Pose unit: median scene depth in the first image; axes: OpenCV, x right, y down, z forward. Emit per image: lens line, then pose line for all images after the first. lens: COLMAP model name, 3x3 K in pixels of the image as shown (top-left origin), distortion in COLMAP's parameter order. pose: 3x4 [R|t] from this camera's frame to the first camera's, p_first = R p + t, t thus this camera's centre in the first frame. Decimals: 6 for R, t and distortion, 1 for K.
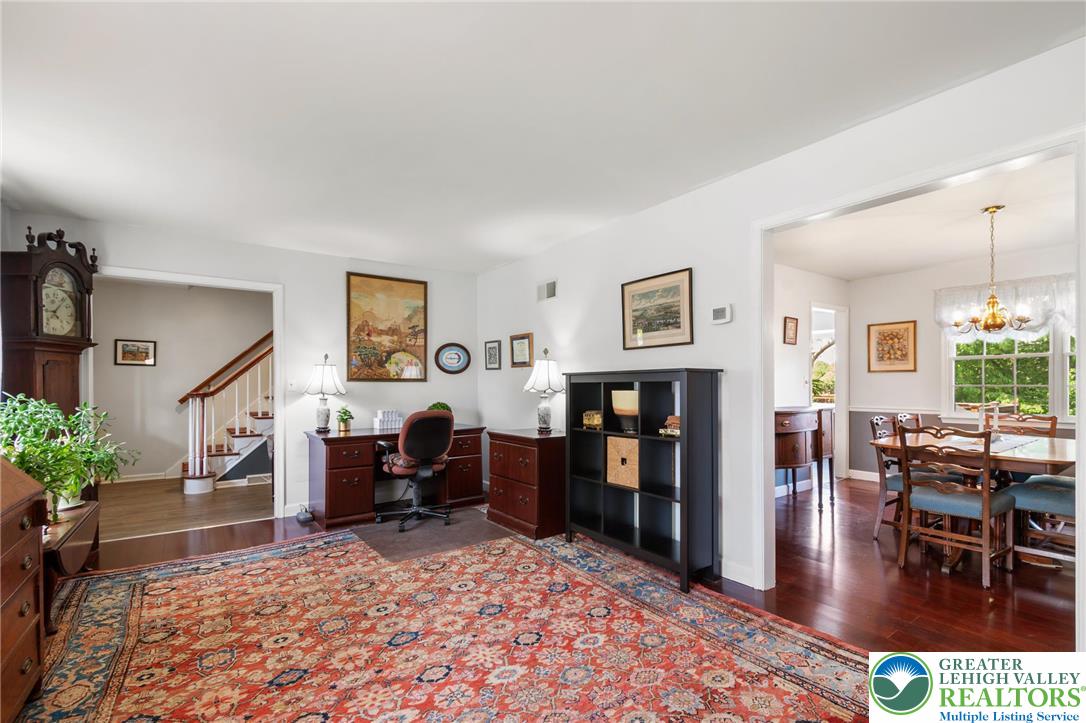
lens RADIAL K [[488.1, 0, 548.5], [0, 488.1, 380.2], [0, 0, 1]] dist [0.004007, -0.000478]
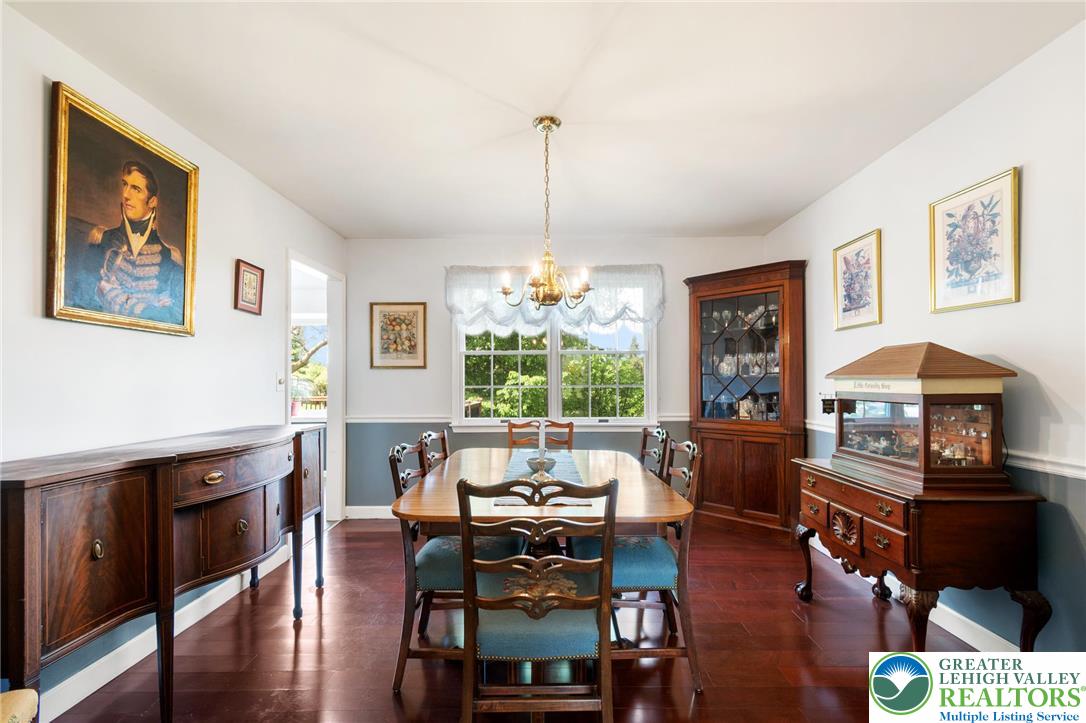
lens RADIAL K [[488.1, 0, 548.5], [0, 488.1, 380.2], [0, 0, 1]] dist [0.004007, -0.000478]
pose [[0.580917, 0.003761, 0.813954, 0.250801], [-0.002867, 0.999993, -0.002574, 0.002579], [-0.813958, -0.000839, 0.580923, 0.418829]]
